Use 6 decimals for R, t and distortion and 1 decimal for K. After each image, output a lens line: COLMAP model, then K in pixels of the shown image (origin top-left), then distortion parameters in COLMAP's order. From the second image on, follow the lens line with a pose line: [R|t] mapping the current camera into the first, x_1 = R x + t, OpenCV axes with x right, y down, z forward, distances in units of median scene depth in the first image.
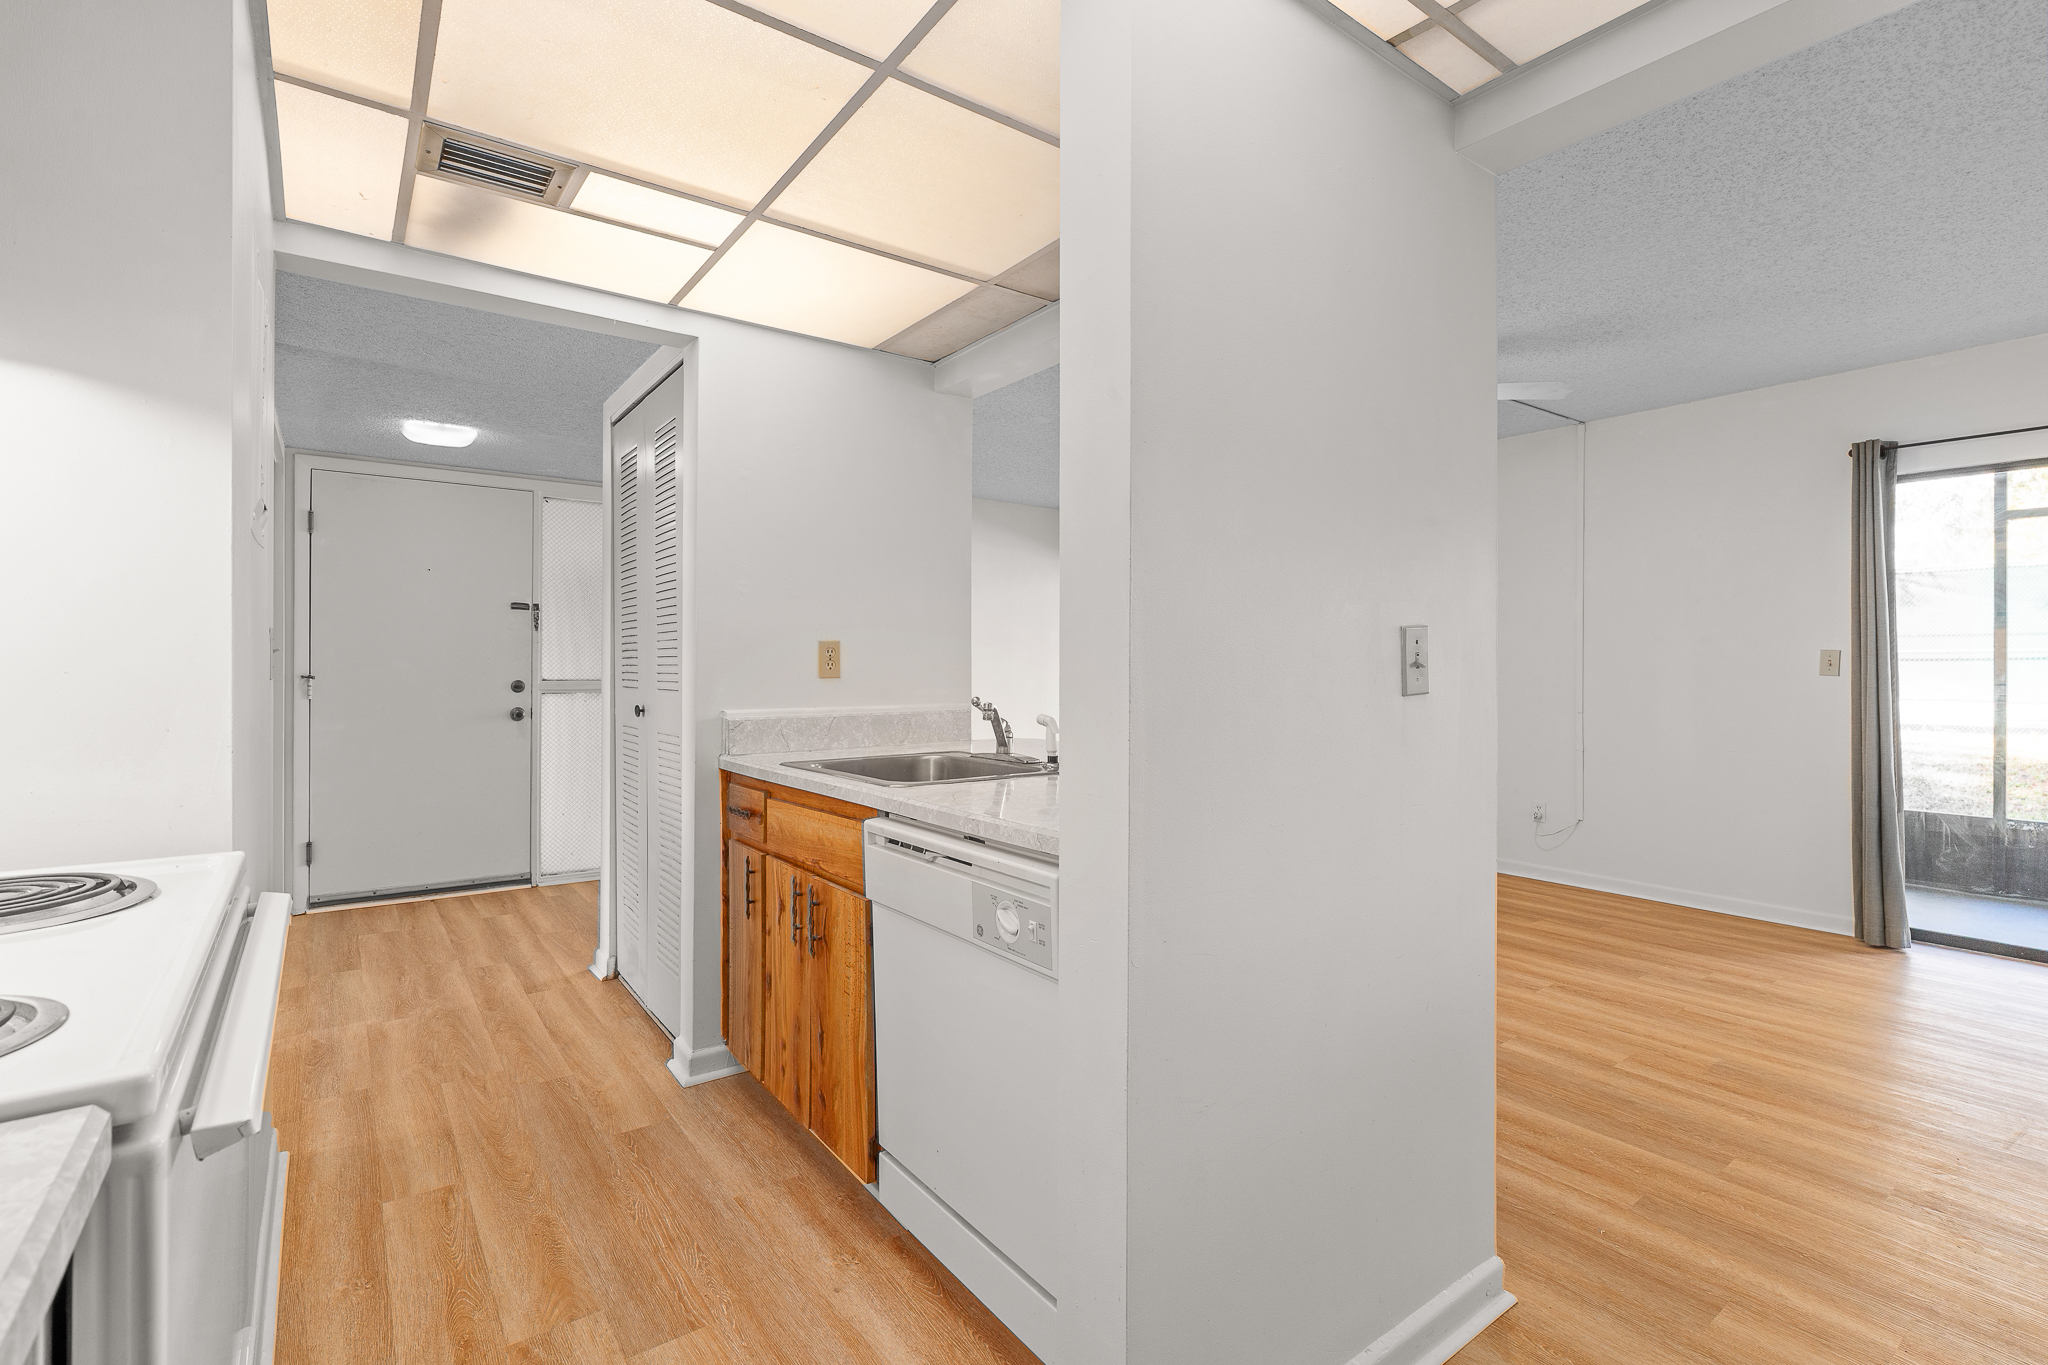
lens RADIAL K [[934.6, 0, 1022.6], [0, 934.6, 667.0], [0, 0, 1]] dist [-0.004664, 0.001821]
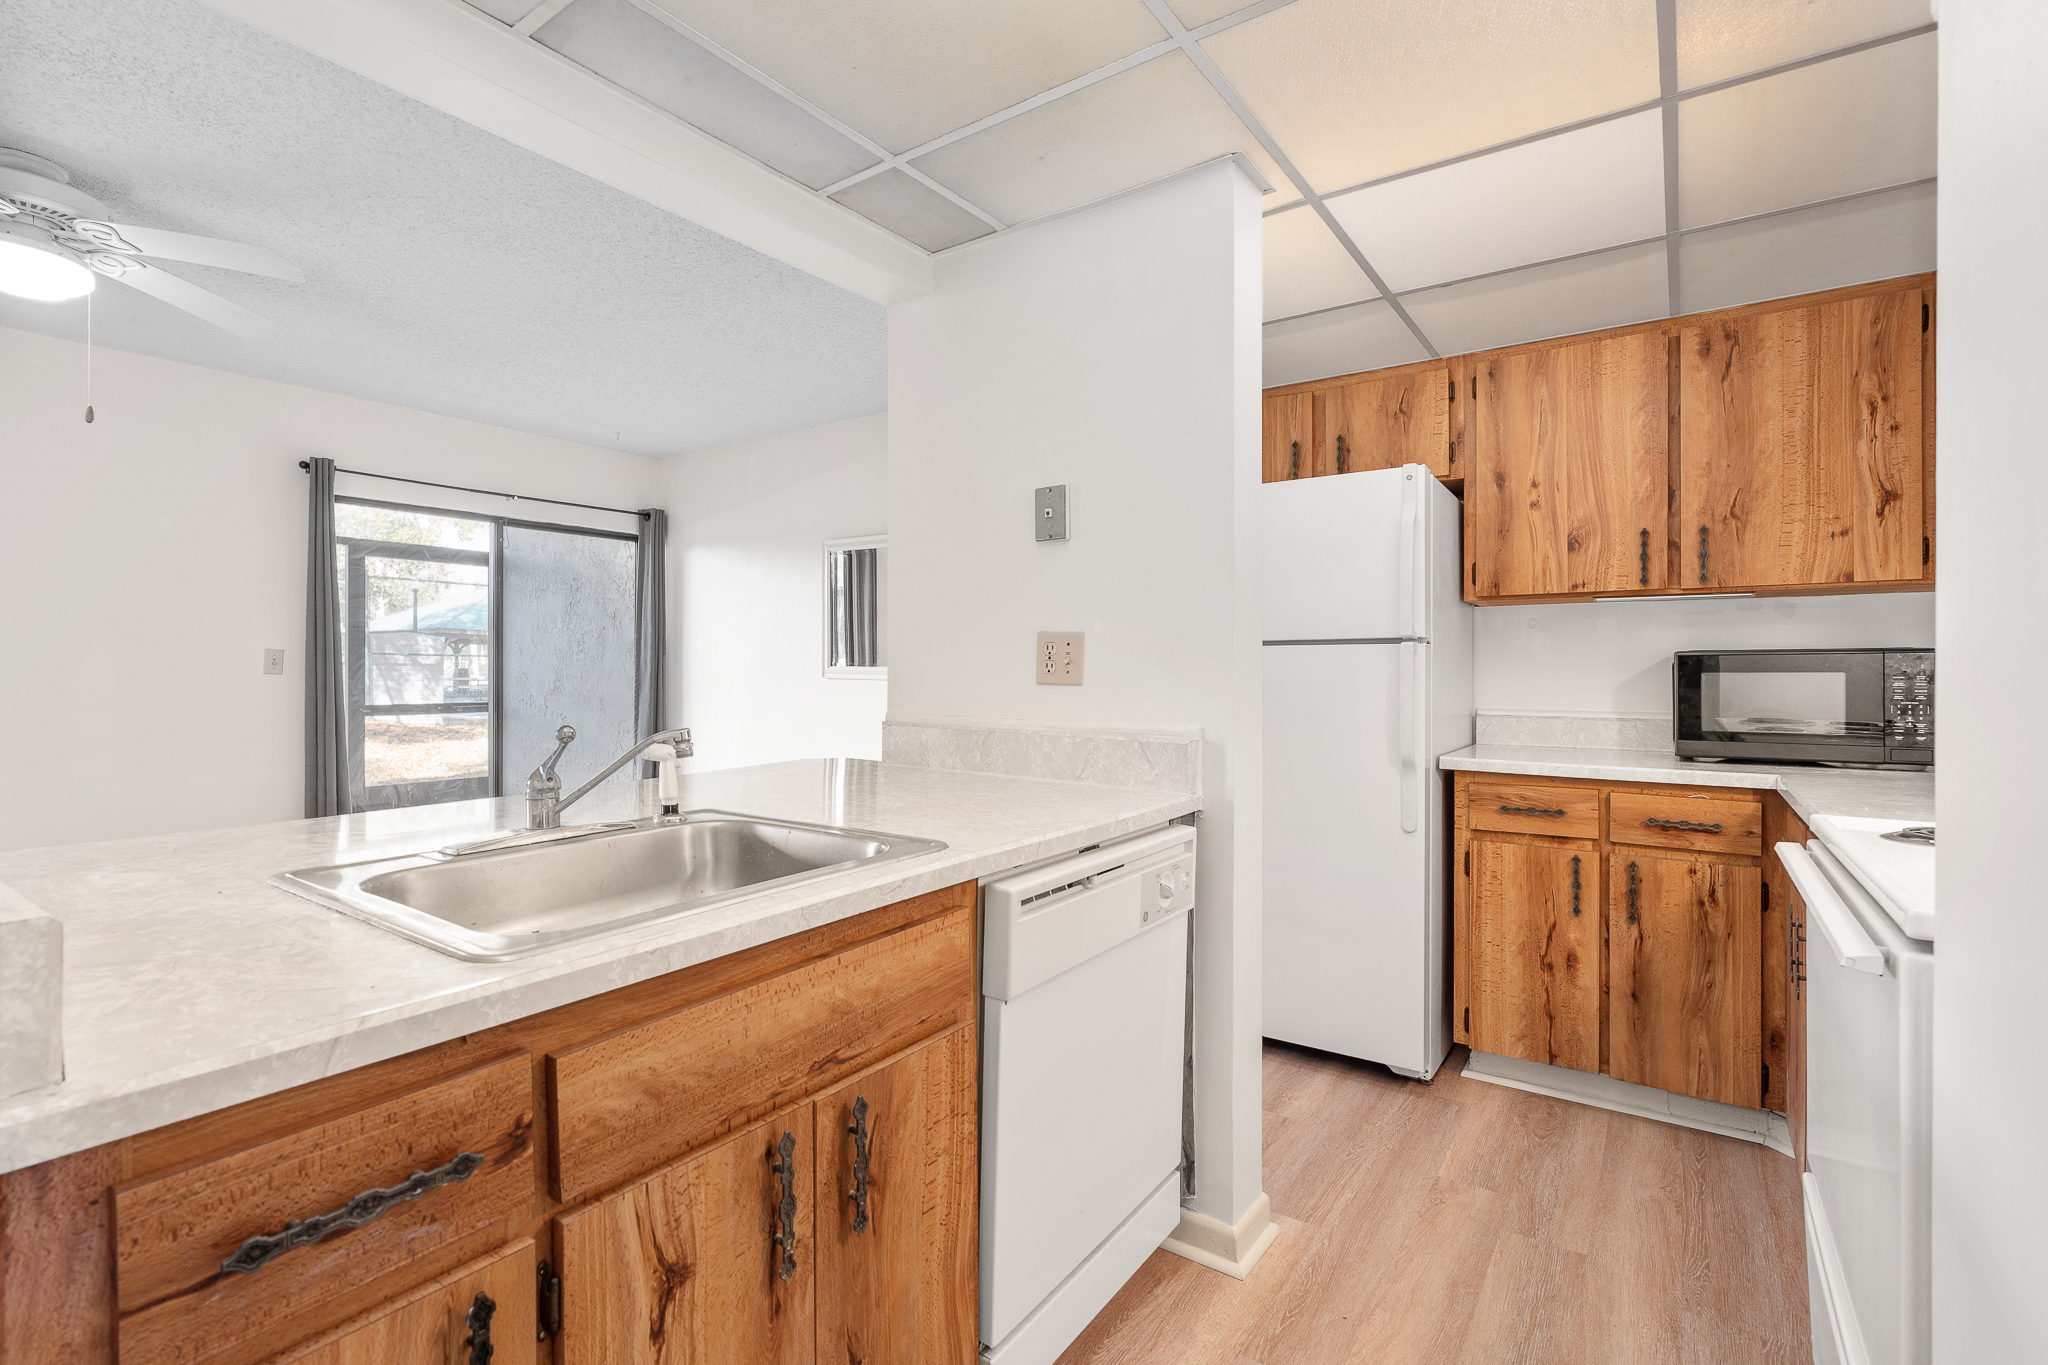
lens RADIAL K [[934.6, 0, 1022.6], [0, 934.6, 667.0], [0, 0, 1]] dist [-0.004664, 0.001821]
pose [[-0.317513, -0.003804, 0.948246, -0.540999], [-0.001864, 0.999993, 0.003388, -0.002988], [-0.948252, -0.000692, -0.317518, 0.788700]]
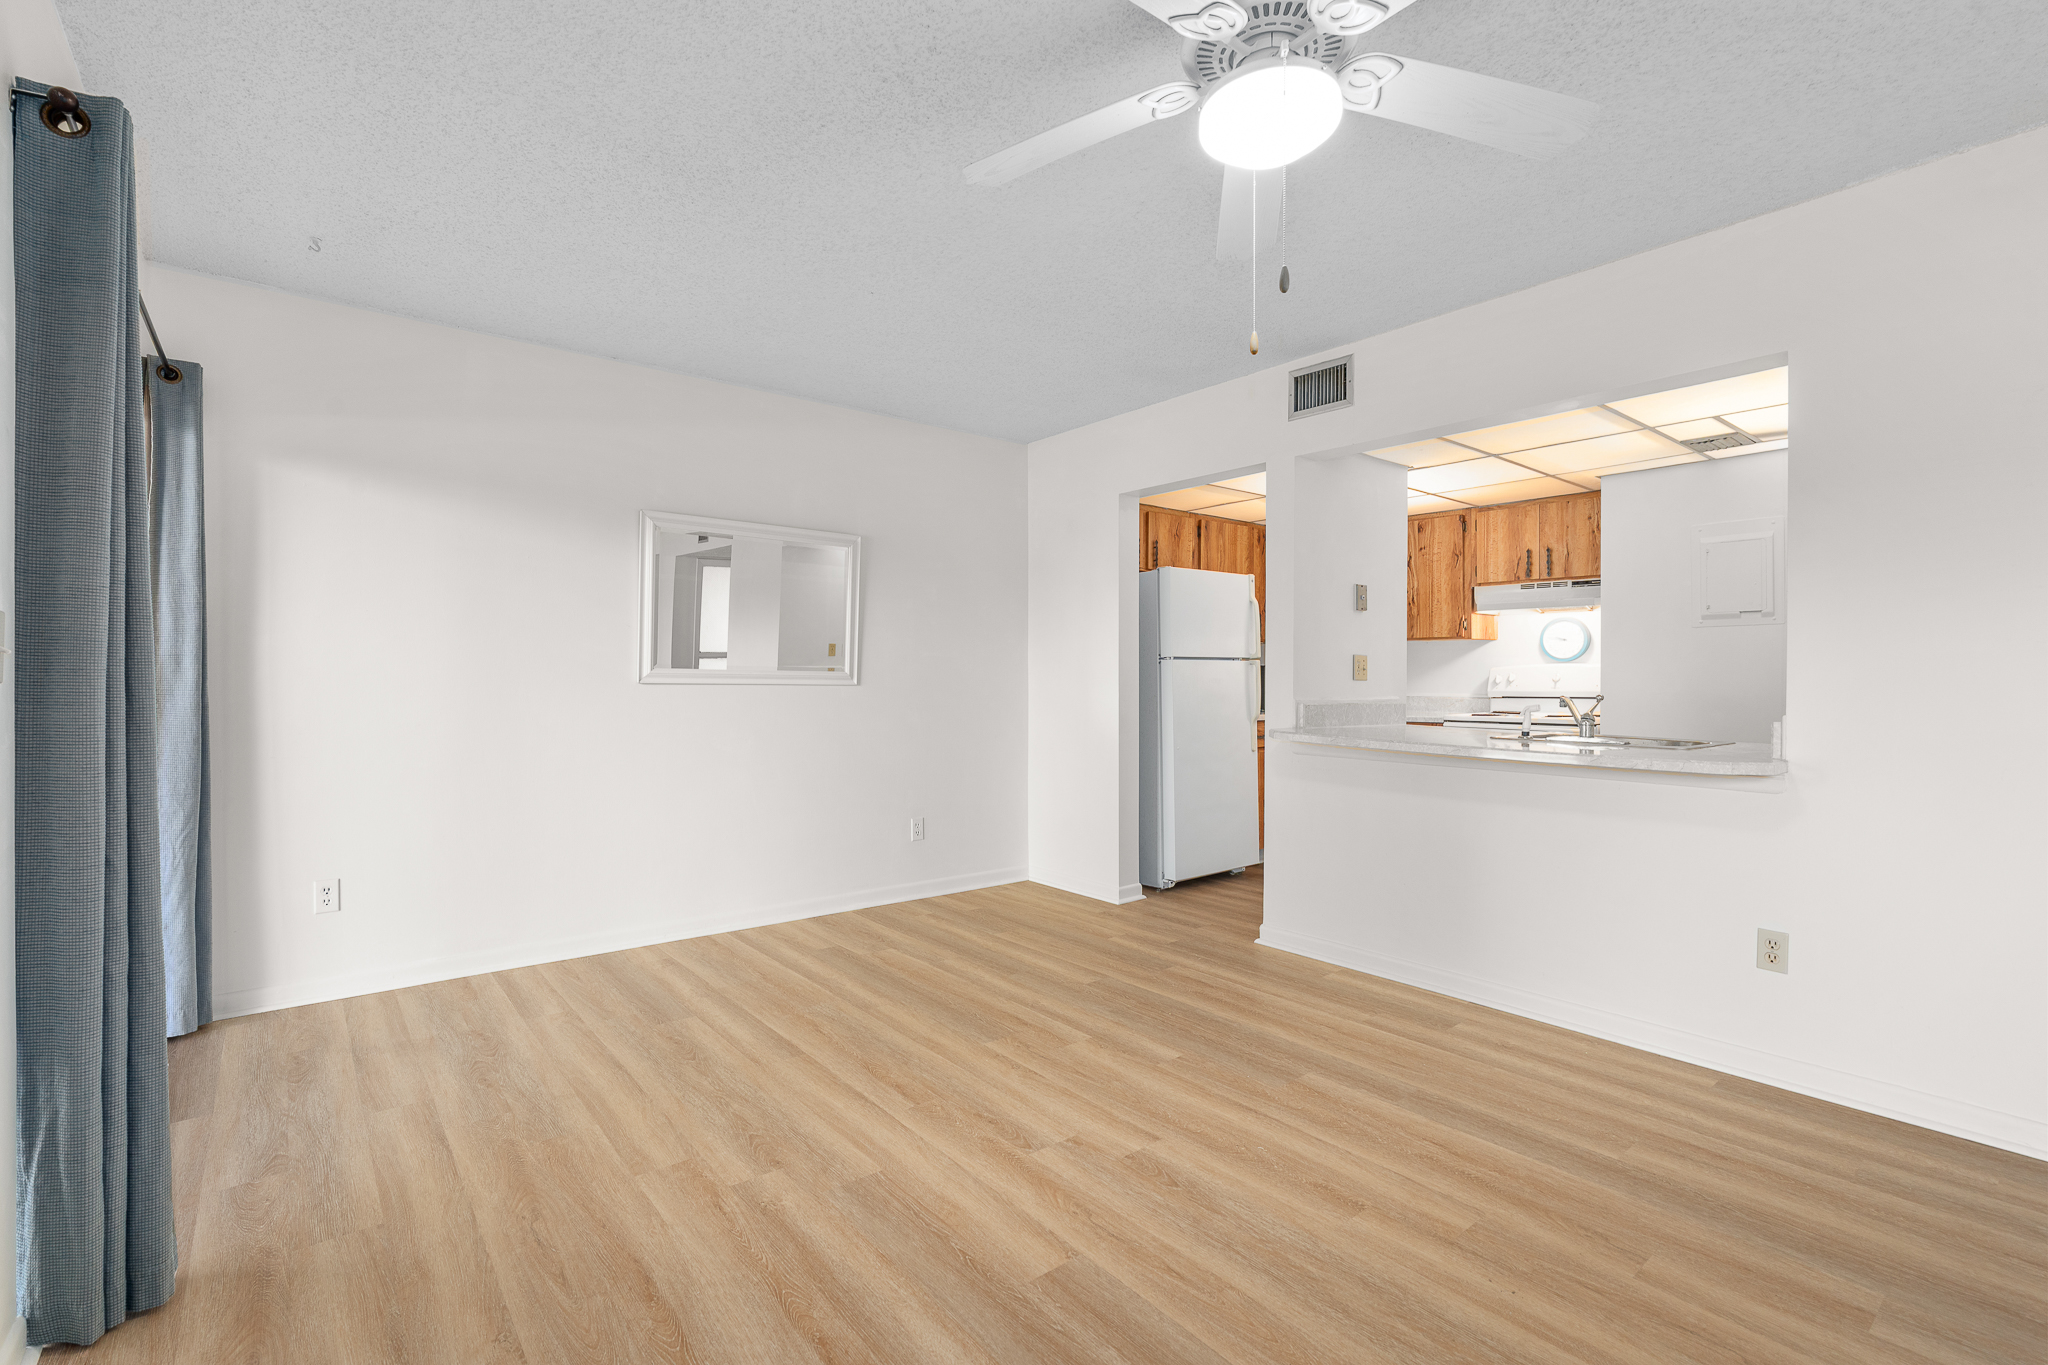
lens RADIAL K [[922.5, 0, 1024.7], [0, 922.5, 675.8], [0, 0, 1]] dist [-0.004145, 0.000496]
pose [[-0.999116, -0.005604, -0.041674, 0.727633], [-0.005693, 0.999982, 0.002015, 0.005808], [0.041662, 0.002251, -0.999129, 1.981784]]
